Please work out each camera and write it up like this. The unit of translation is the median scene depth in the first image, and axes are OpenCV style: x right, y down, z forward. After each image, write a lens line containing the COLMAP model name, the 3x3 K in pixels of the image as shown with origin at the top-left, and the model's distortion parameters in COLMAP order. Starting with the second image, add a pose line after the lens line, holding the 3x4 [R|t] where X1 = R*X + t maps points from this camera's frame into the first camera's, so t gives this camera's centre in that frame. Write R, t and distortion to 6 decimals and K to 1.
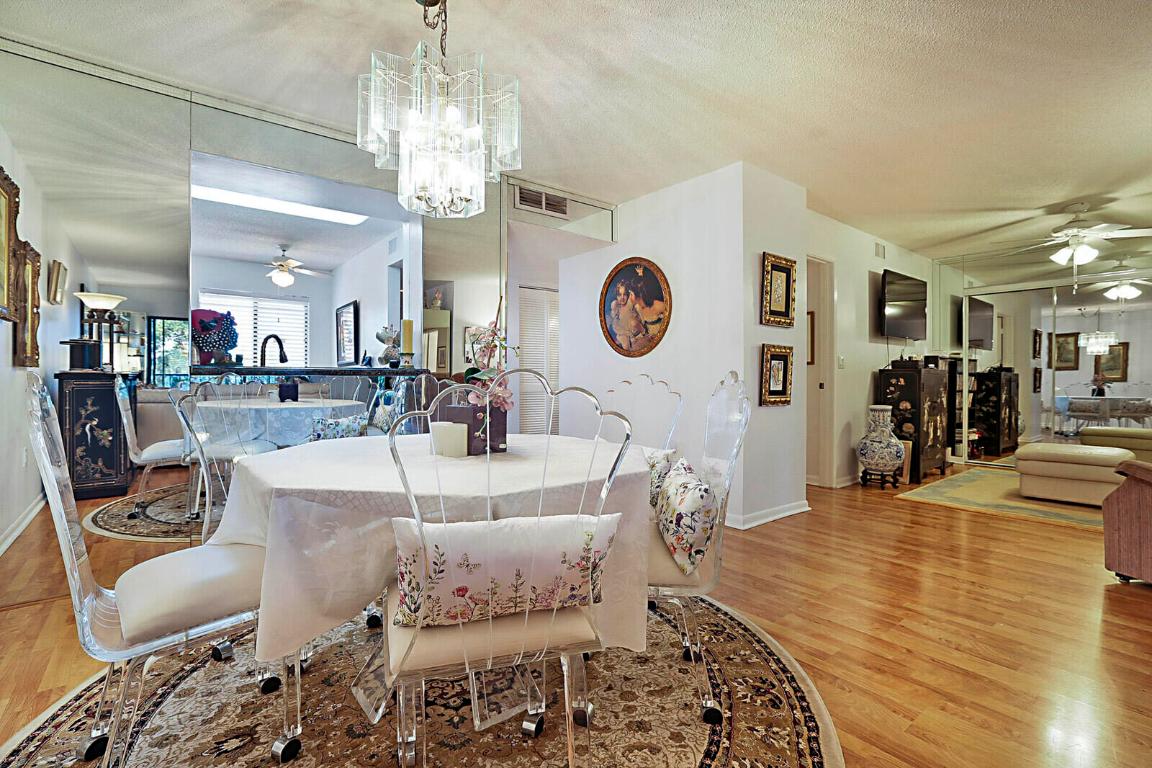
lens RADIAL K [[539.9, 0, 576.2], [0, 539.9, 374.8], [0, 0, 1]] dist [0.002529, 0.002881]
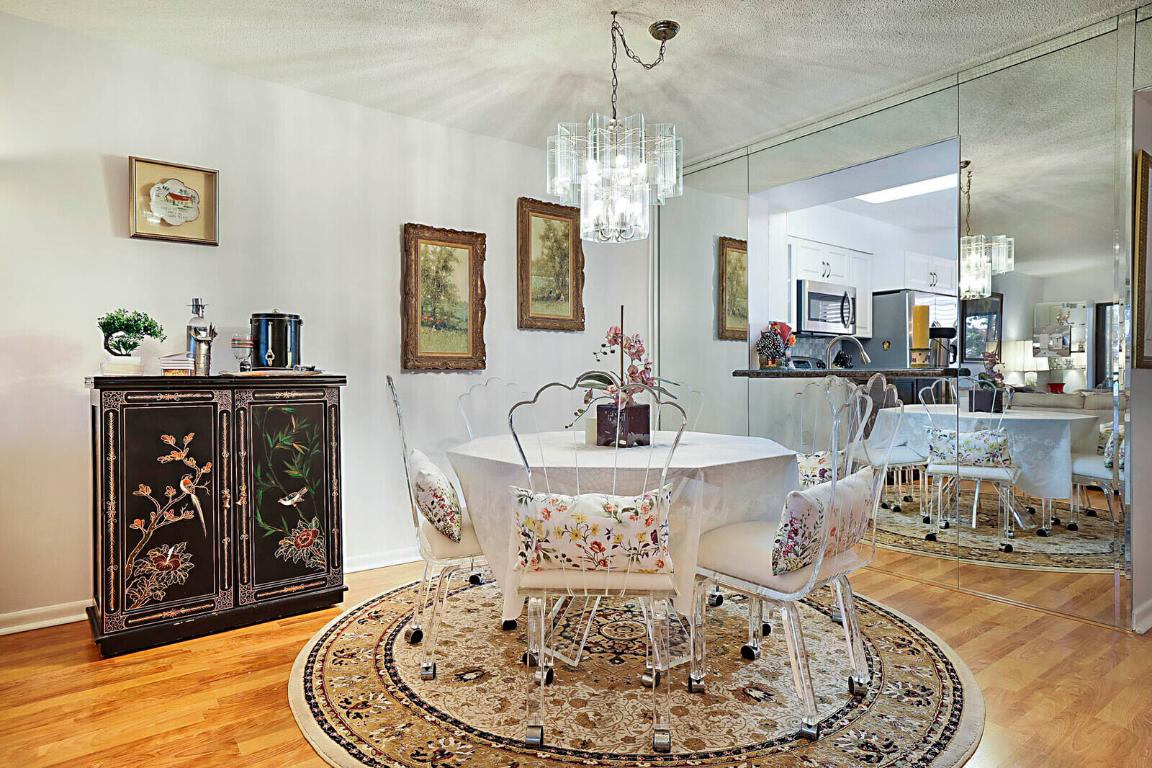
lens RADIAL K [[672.6, 0, 574.3], [0, 672.6, 378.9], [0, 0, 1]] dist [0.000426, 0.000236]
pose [[-0.031986, -0.000825, -0.999488, 0.434642], [0.002159, 0.999997, -0.000895, 0.002648], [0.999486, -0.002186, -0.031984, 0.341432]]
